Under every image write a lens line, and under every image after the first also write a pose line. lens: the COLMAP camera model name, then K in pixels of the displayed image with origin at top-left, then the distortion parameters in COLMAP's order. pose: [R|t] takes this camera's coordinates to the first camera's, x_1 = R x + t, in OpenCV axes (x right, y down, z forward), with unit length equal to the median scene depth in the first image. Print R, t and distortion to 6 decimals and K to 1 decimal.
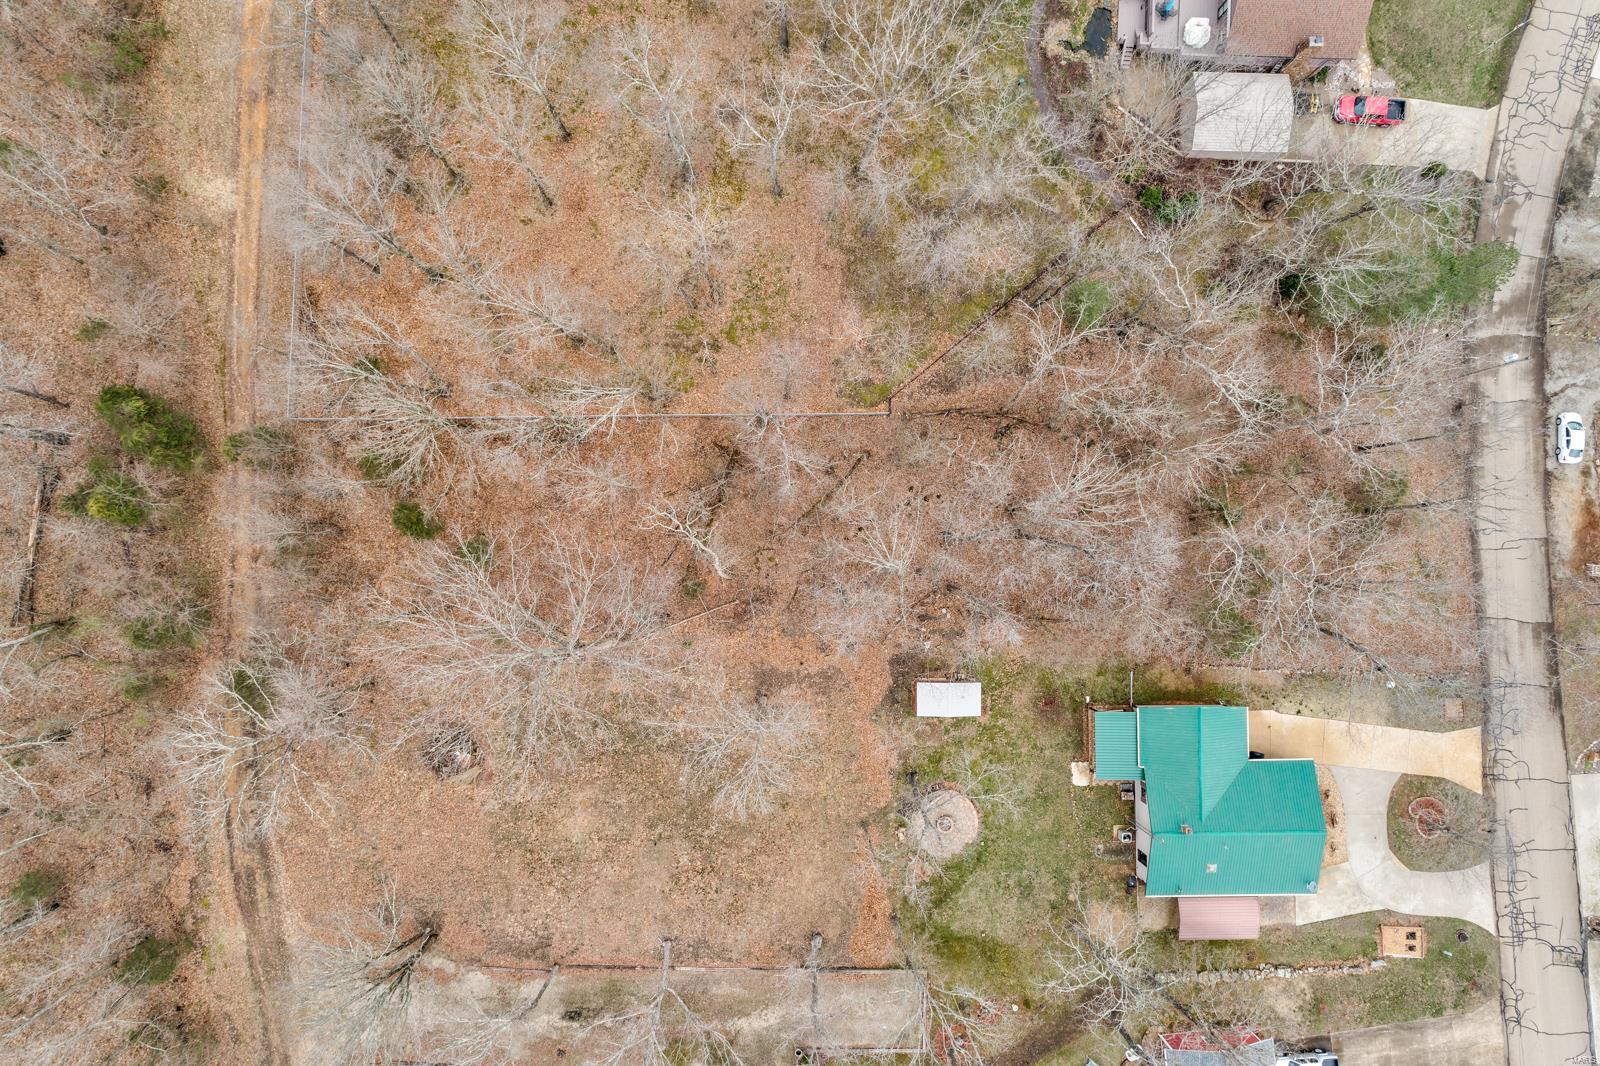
lens RADIAL K [[1075.8, 0, 799.2], [0, 1075.8, 530.2], [0, 0, 1]] dist [0.026771, 0.007592]
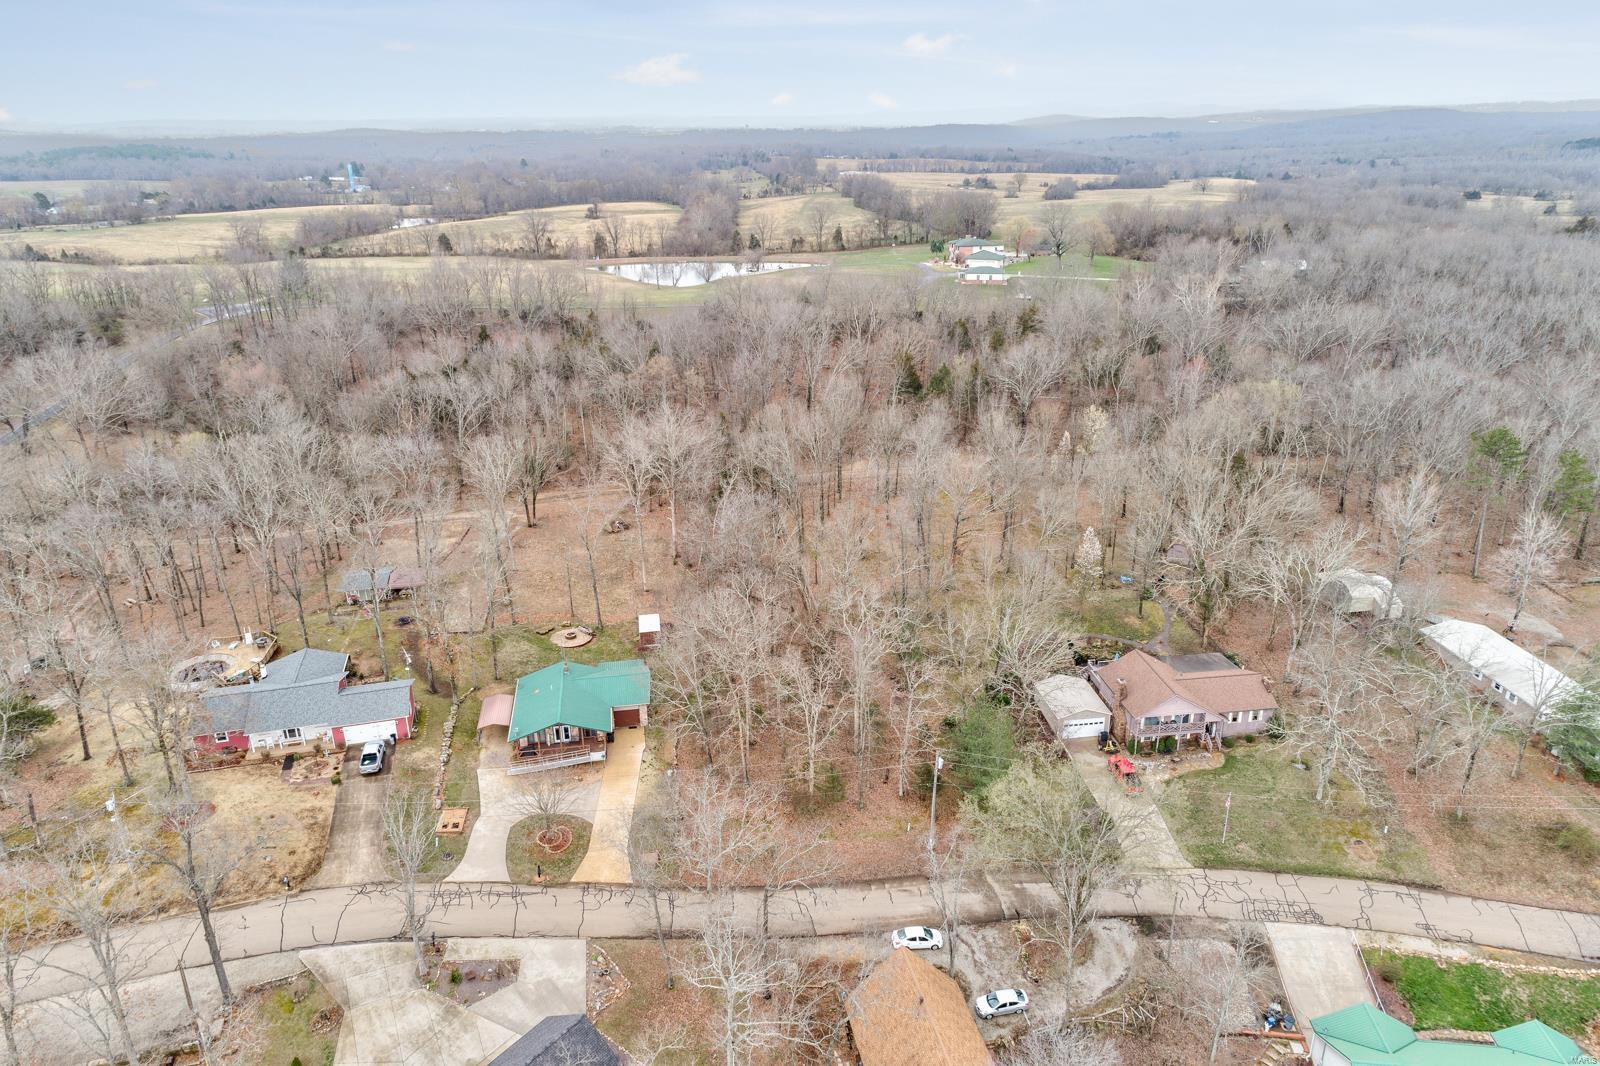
lens RADIAL K [[1075.8, 0, 797.9], [0, 1075.8, 530.6], [0, 0, 1]] dist [0.026771, 0.007592]
pose [[0.156891, 0.317075, -0.935334, 1.581438], [-0.987090, 0.081253, -0.138028, 0.139570], [0.032234, 0.944914, 0.325729, 0.324384]]
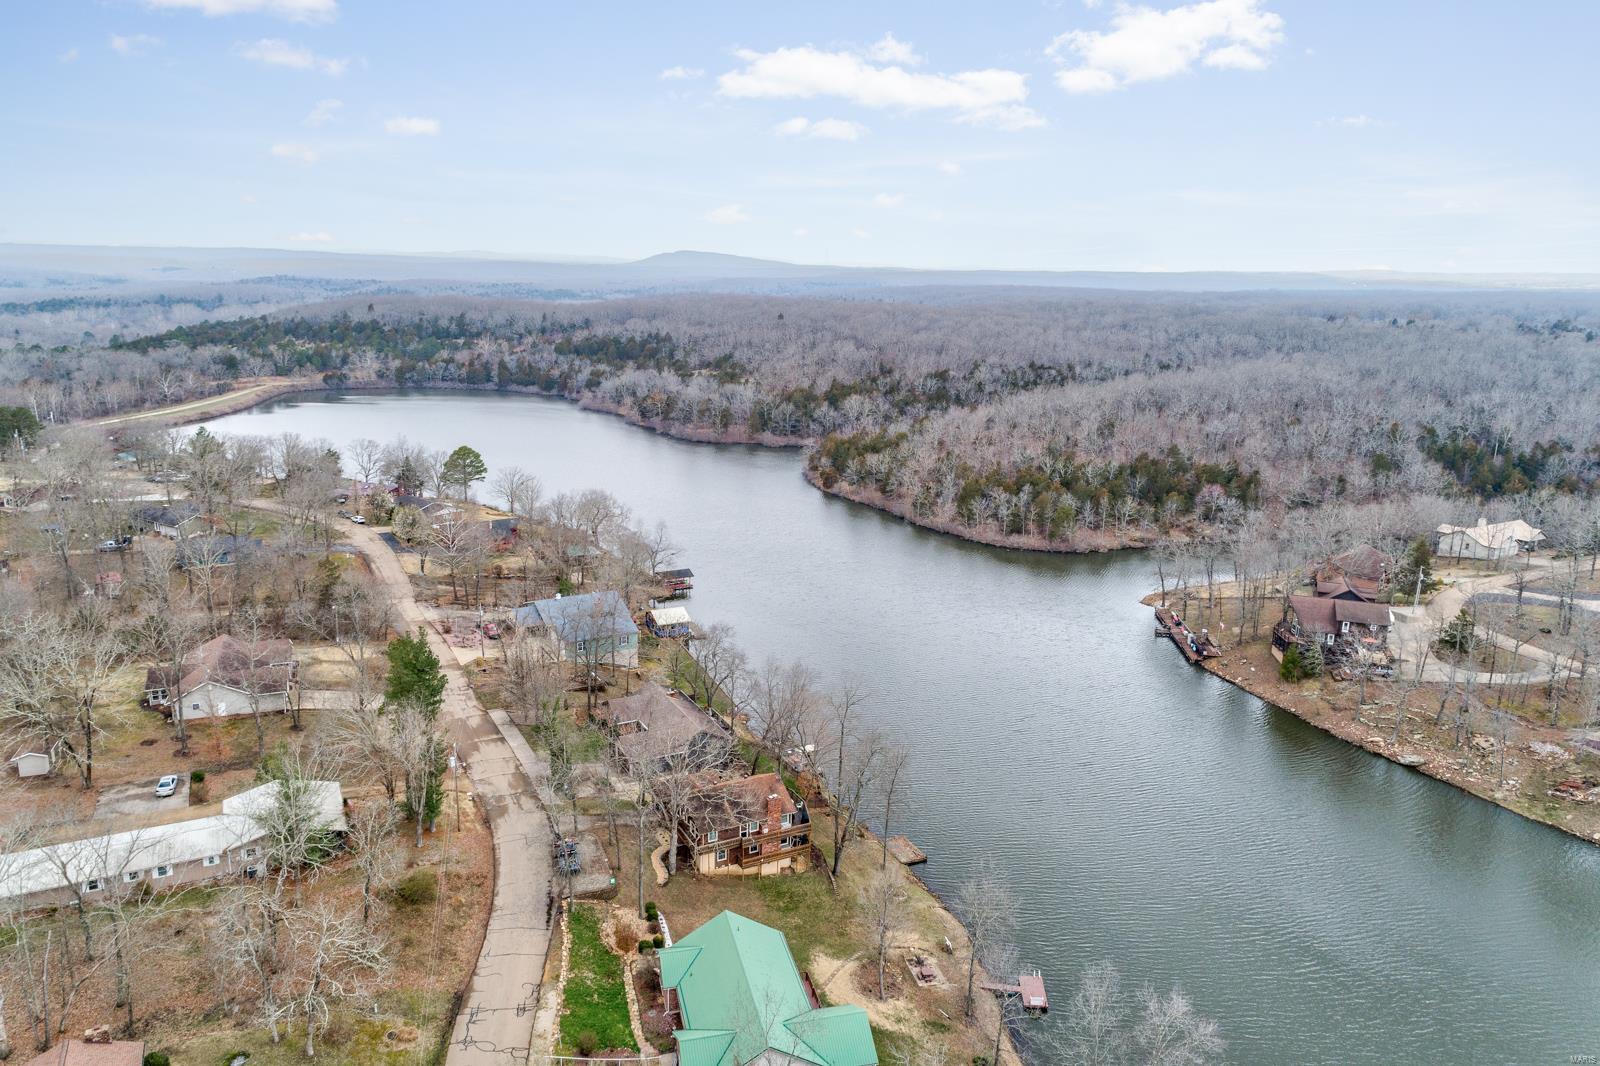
lens RADIAL K [[1075.8, 0, 796.2], [0, 1075.8, 528.7], [0, 0, 1]] dist [0.026771, 0.007592]
pose [[0.873743, -0.130217, 0.468633, 0.598159], [0.486388, 0.234238, -0.841760, 0.332444], [-0.000160, 0.963419, 0.267999, 0.318894]]
